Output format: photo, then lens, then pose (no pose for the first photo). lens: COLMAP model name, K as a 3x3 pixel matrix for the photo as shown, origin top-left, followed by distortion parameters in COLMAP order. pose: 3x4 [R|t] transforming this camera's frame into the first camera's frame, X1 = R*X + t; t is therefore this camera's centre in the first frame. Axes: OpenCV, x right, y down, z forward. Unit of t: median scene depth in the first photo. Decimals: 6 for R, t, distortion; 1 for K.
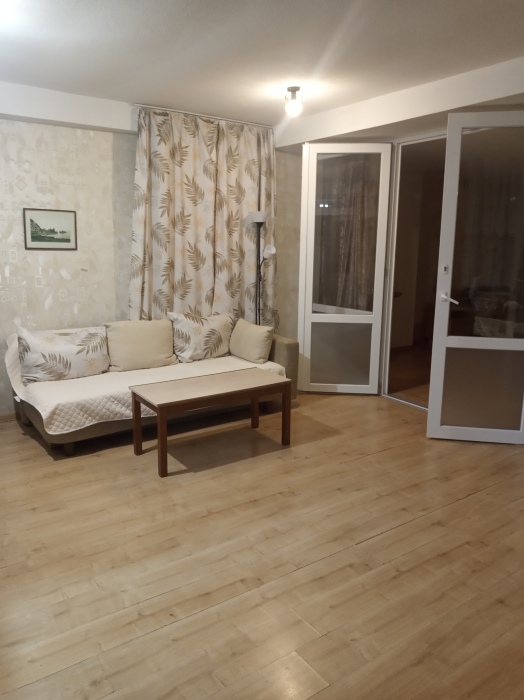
lens RADIAL K [[537.3, 0, 258.1], [0, 537.3, 350.4], [0, 0, 1]] dist [0.023685, -0.032905]
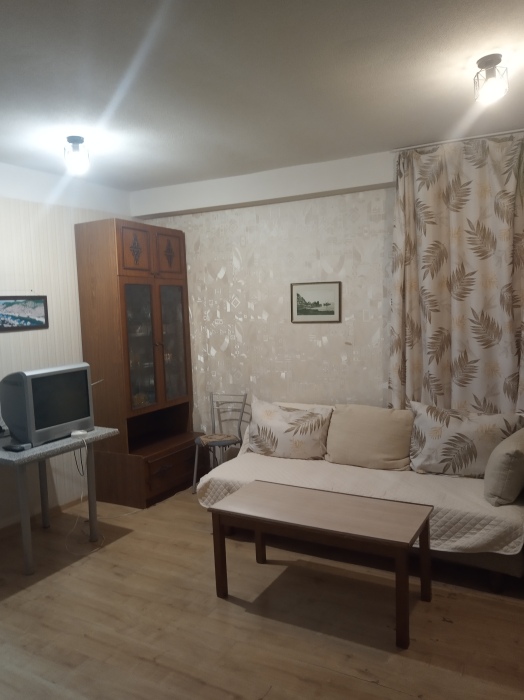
lens RADIAL K [[537.3, 0, 258.5], [0, 537.3, 348.6], [0, 0, 1]] dist [0.023685, -0.032905]
pose [[0.436993, 0.041569, -0.898504, 0.433244], [-0.138259, 0.990164, -0.021433, -0.100879], [0.888775, 0.133592, 0.438442, 0.468648]]
